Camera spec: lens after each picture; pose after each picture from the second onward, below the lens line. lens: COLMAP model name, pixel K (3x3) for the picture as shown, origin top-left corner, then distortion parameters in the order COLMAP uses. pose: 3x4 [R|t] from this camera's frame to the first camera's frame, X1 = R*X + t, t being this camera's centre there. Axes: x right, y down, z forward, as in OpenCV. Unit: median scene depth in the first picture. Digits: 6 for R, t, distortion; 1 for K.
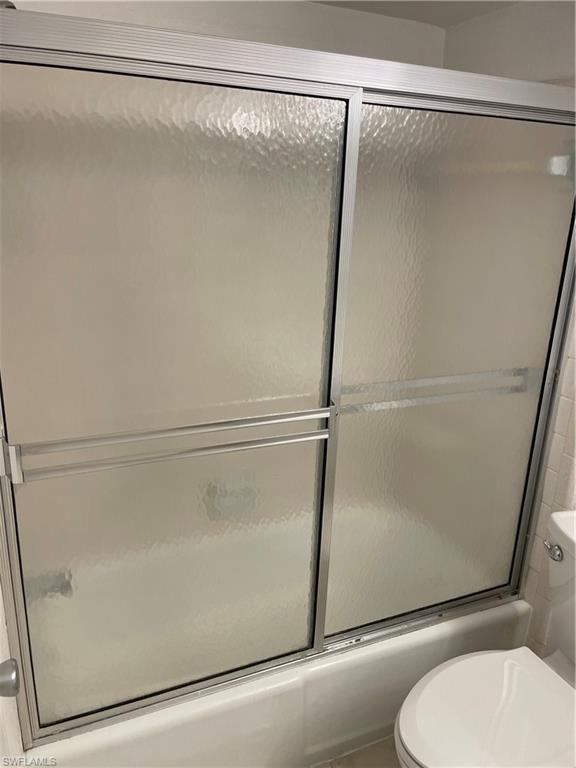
lens RADIAL K [[639.4, 0, 289.9], [0, 639.4, 370.6], [0, 0, 1]] dist [0.034893, -0.001355]
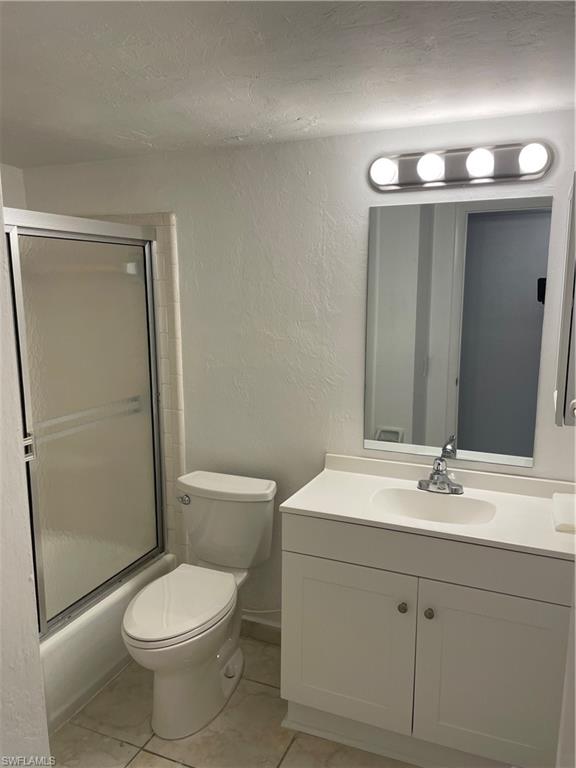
lens RADIAL K [[589.1, 0, 291.4], [0, 589.1, 381.4], [0, 0, 1]] dist [0.085743, -0.114650]
pose [[0.743400, -0.172353, 0.646259, -0.270439], [0.251778, 0.967267, -0.031661, 0.100535], [-0.619648, 0.186250, 0.762461, -0.318290]]
